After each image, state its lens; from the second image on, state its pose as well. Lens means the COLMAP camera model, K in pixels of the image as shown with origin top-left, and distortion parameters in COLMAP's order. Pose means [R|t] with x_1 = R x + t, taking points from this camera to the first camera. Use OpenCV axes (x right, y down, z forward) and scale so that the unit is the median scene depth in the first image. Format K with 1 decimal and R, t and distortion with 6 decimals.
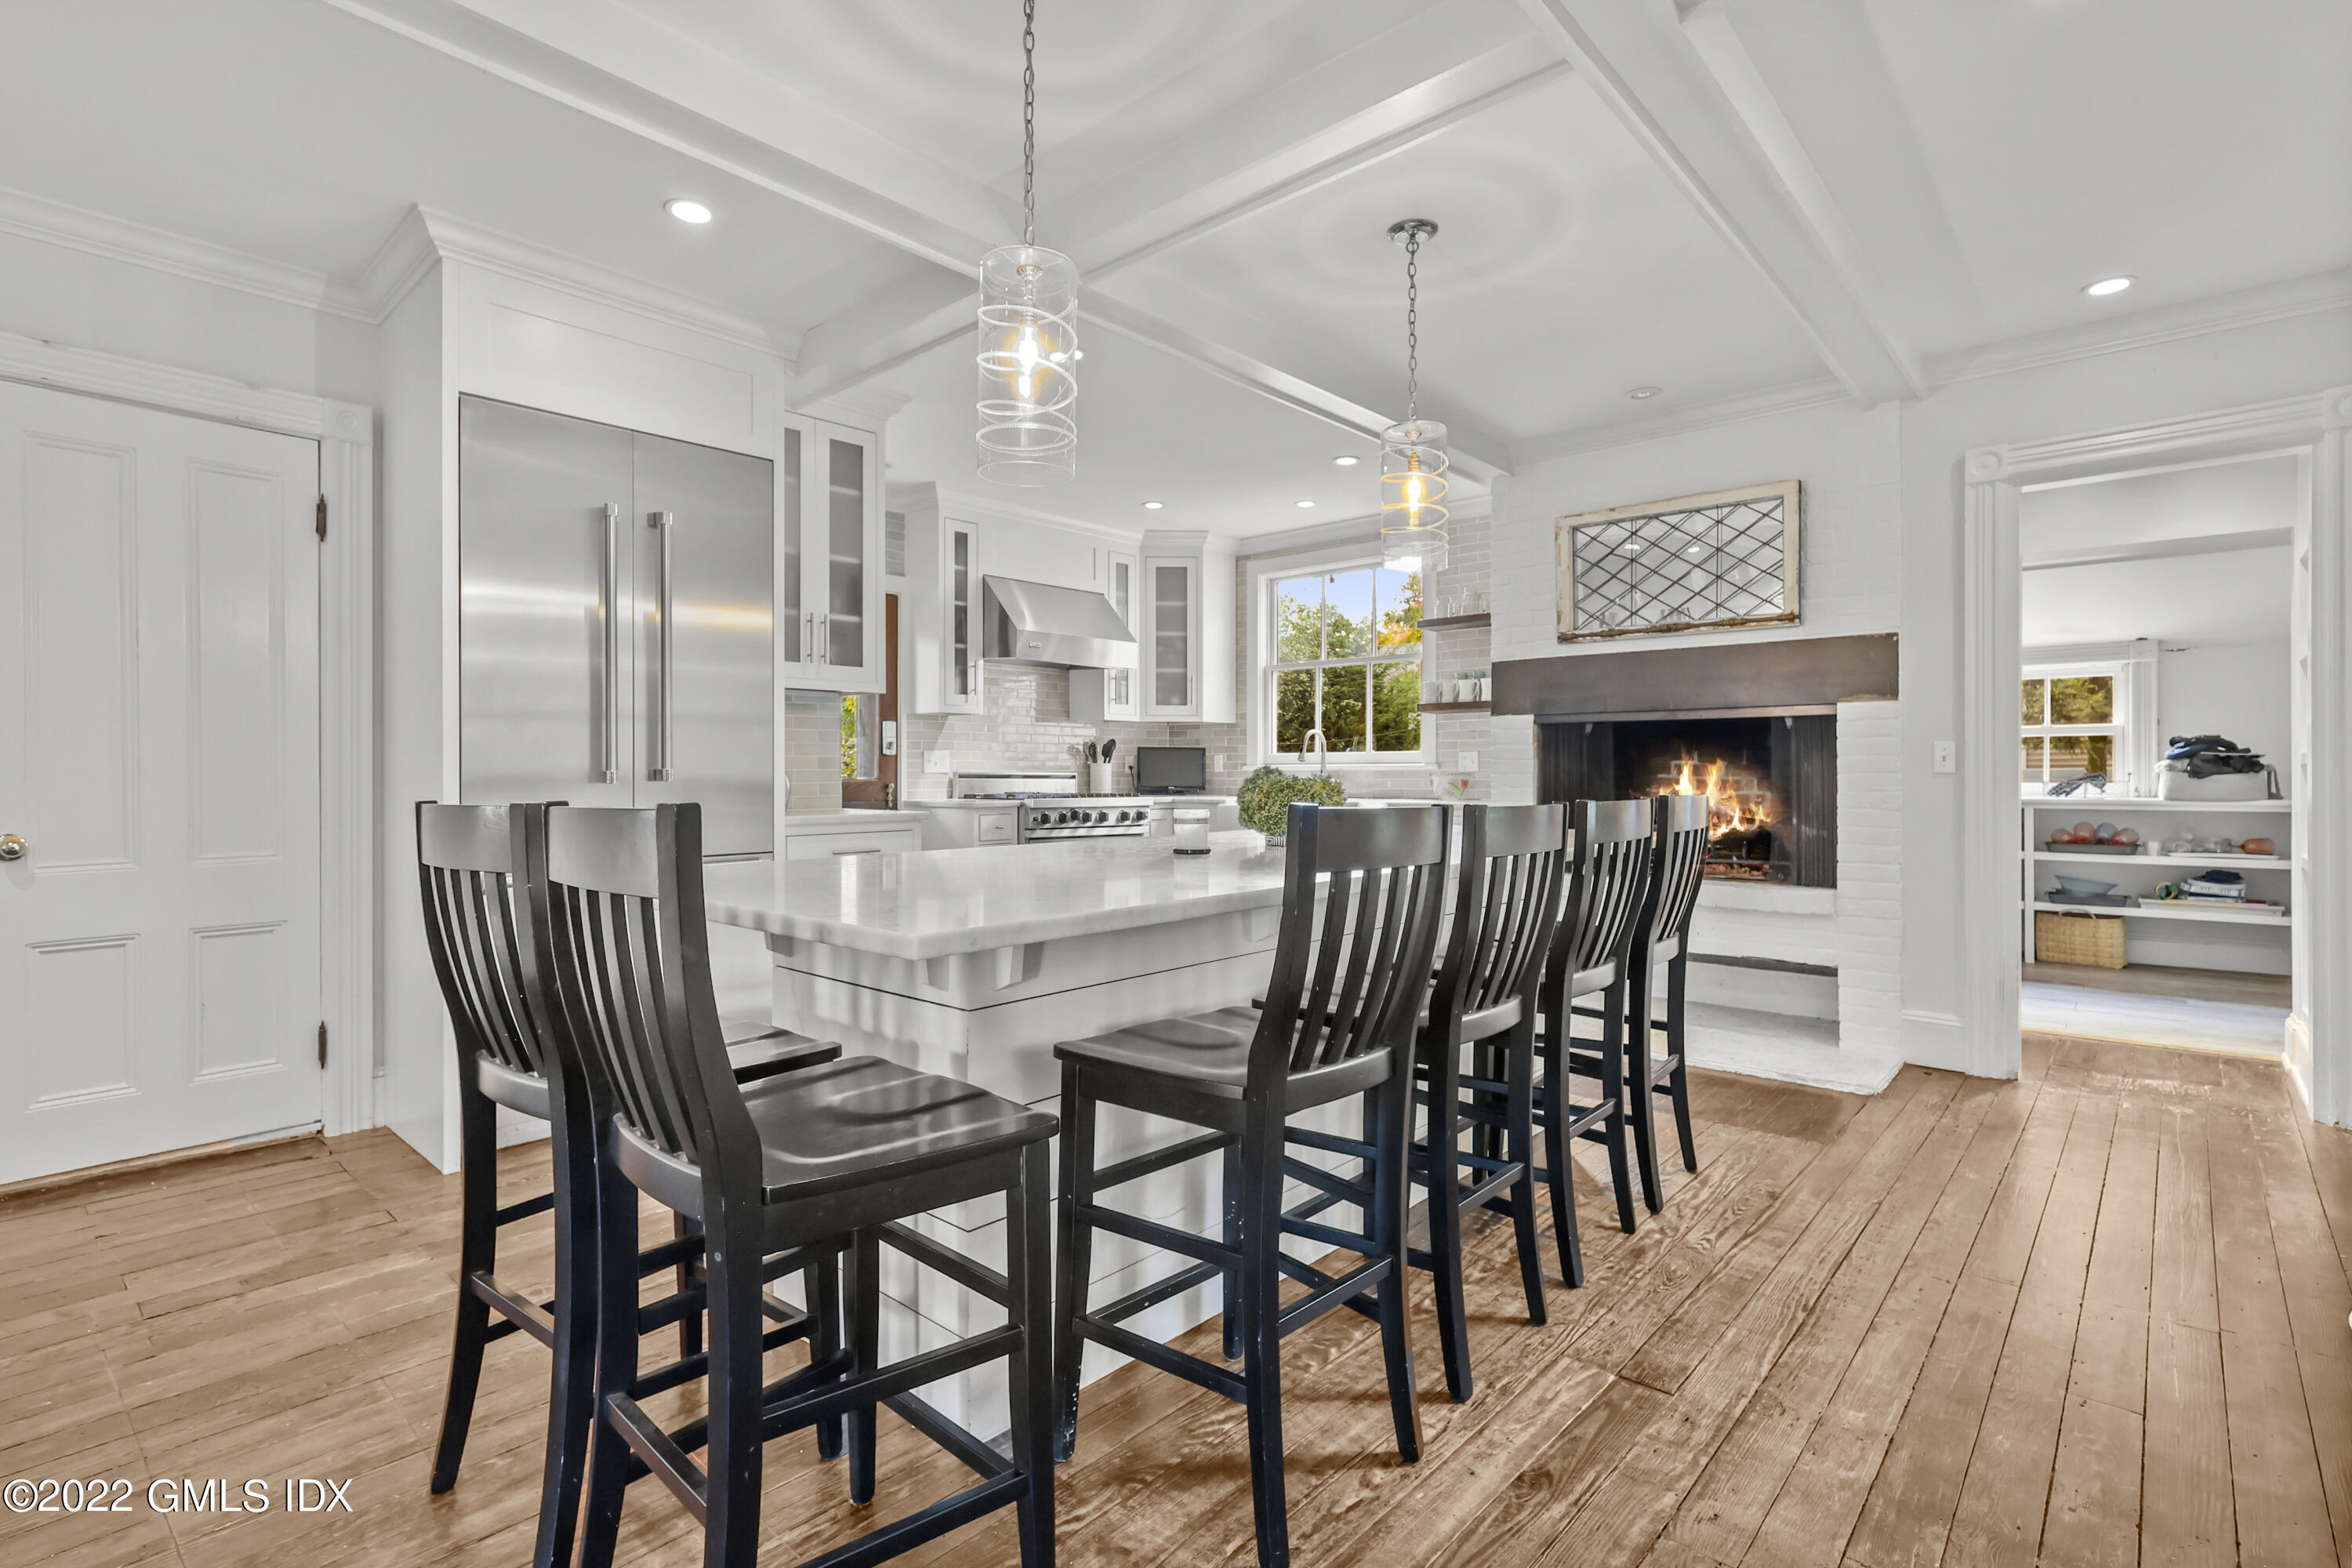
lens RADIAL K [[1091.0, 0, 1168.2], [0, 1091.0, 771.9], [0, 0, 1]] dist [0.000644, -0.000780]
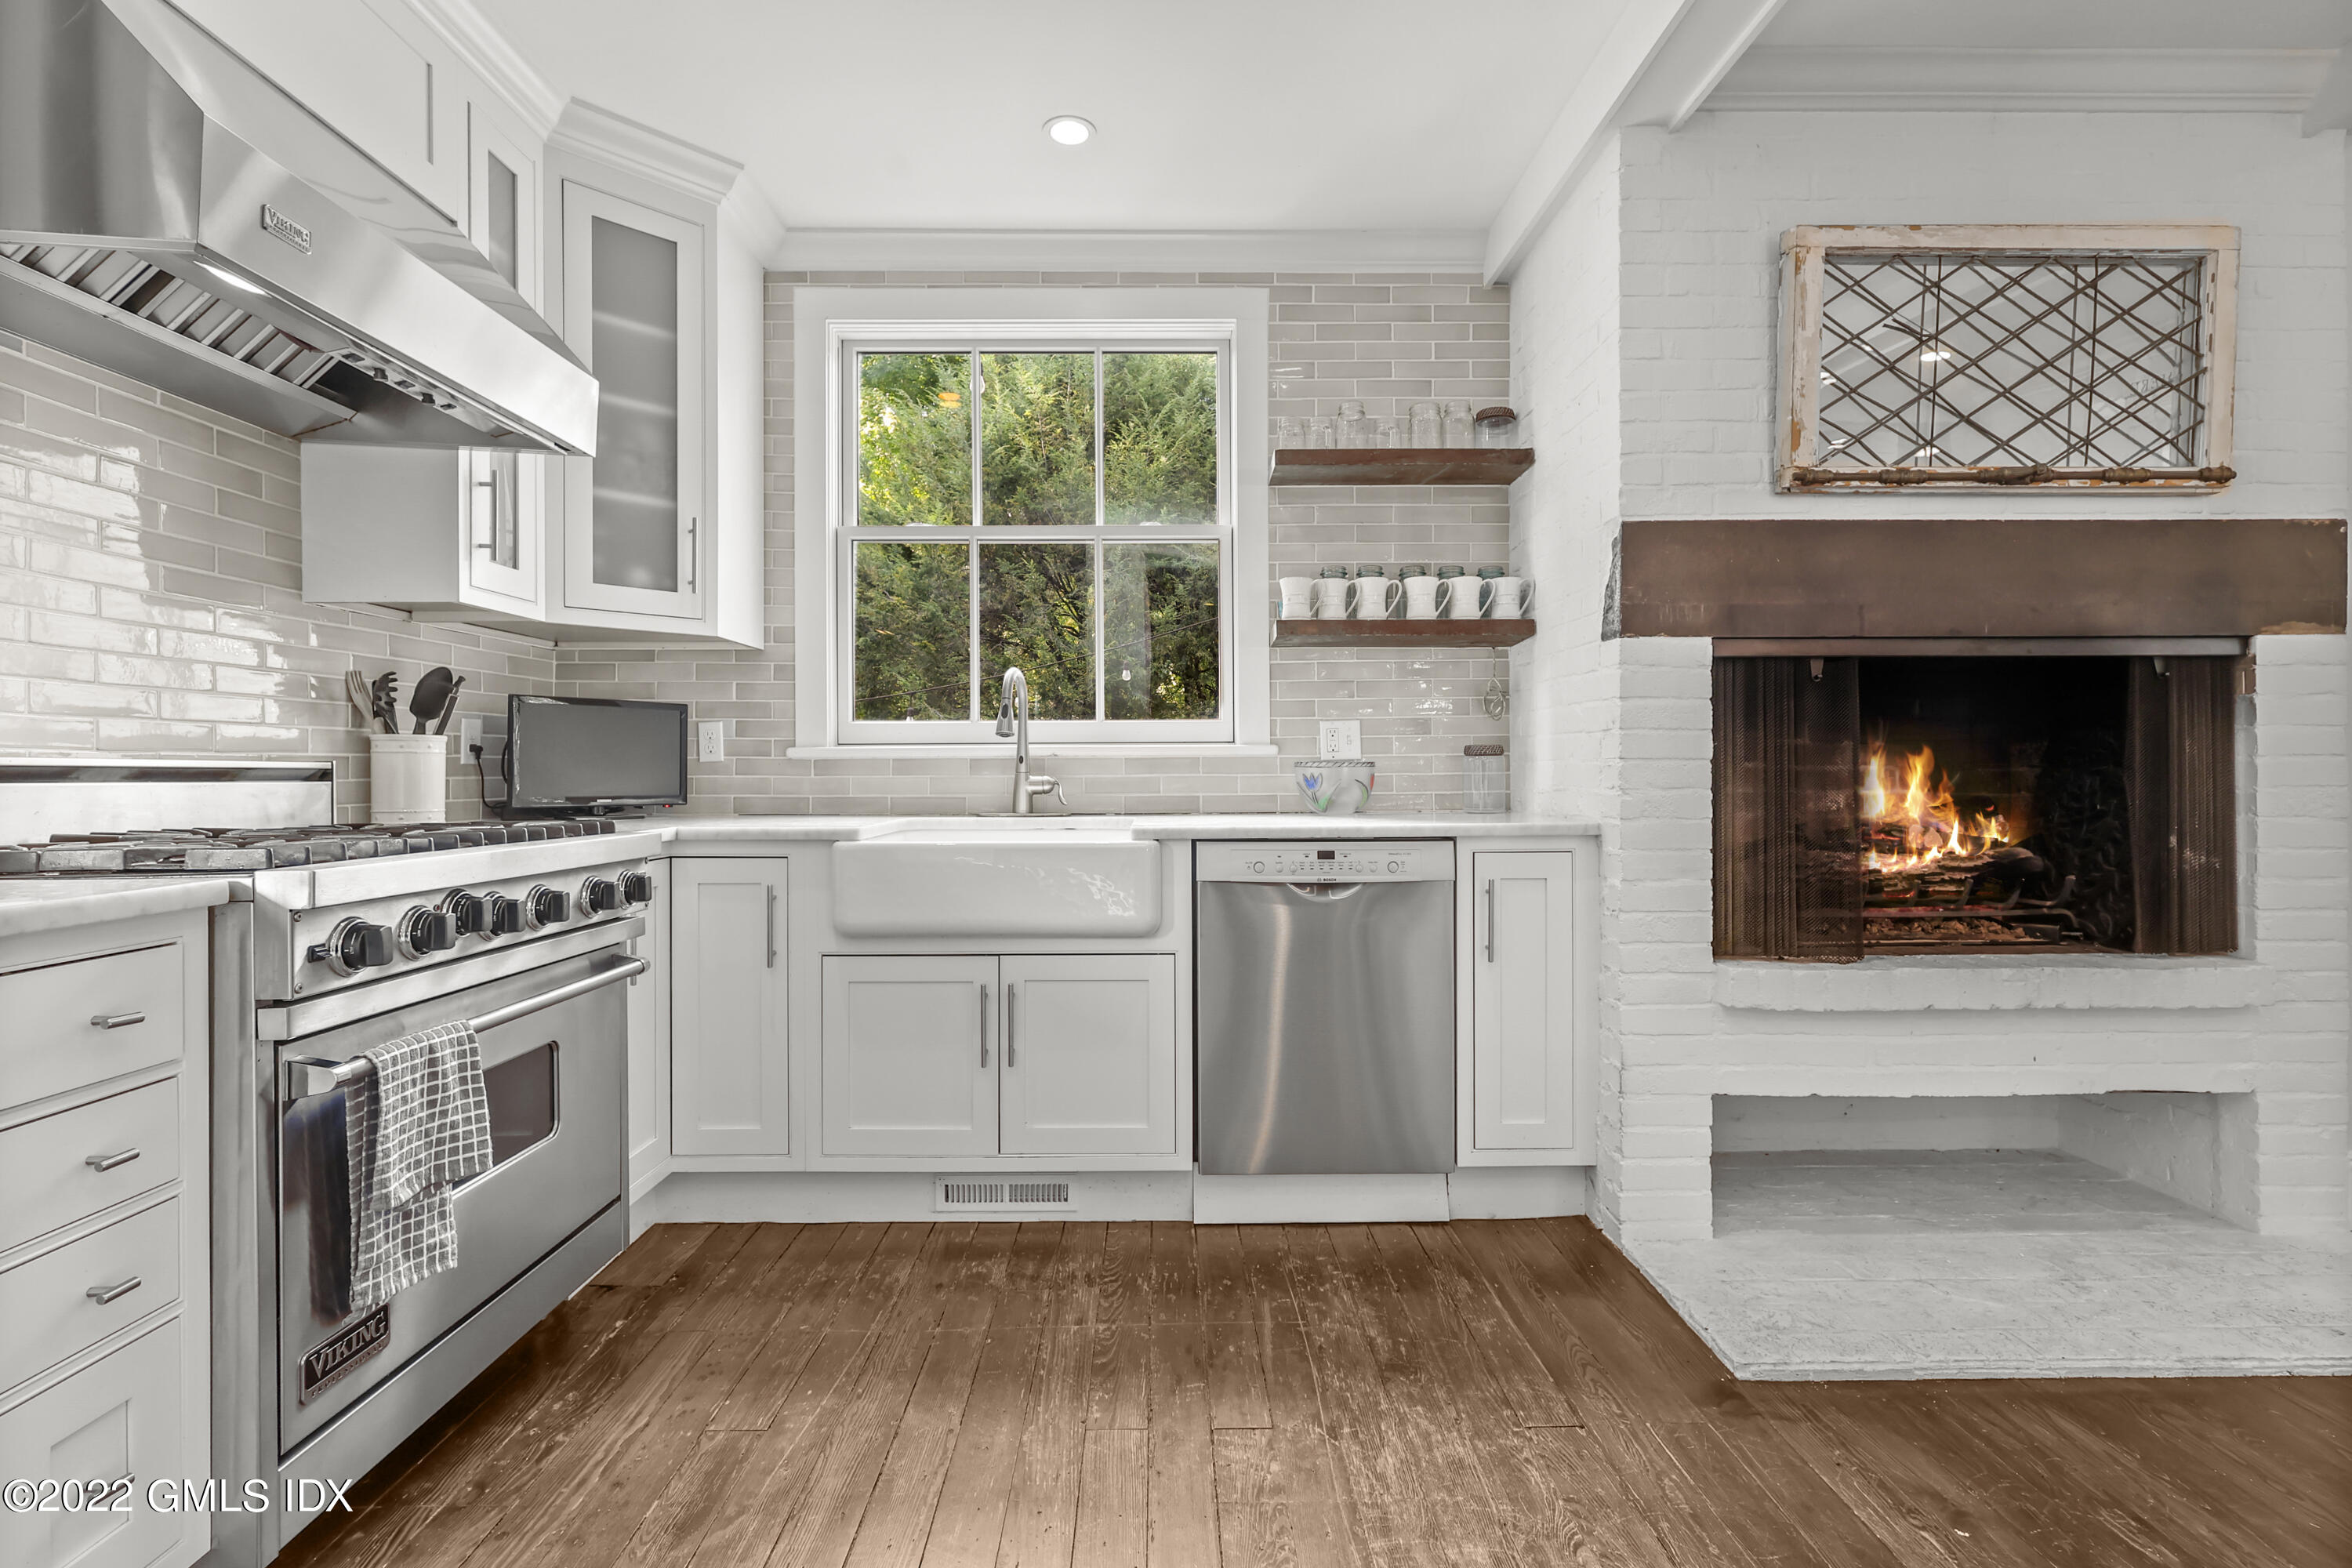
lens RADIAL K [[1091.0, 0, 1174.8], [0, 1091.0, 769.0], [0, 0, 1]] dist [0.000644, -0.000780]
pose [[0.729298, -0.003986, 0.684185, -0.137527], [0.003637, 0.999991, 0.001949, 0.003385], [-0.684187, 0.001067, 0.729306, 0.660053]]
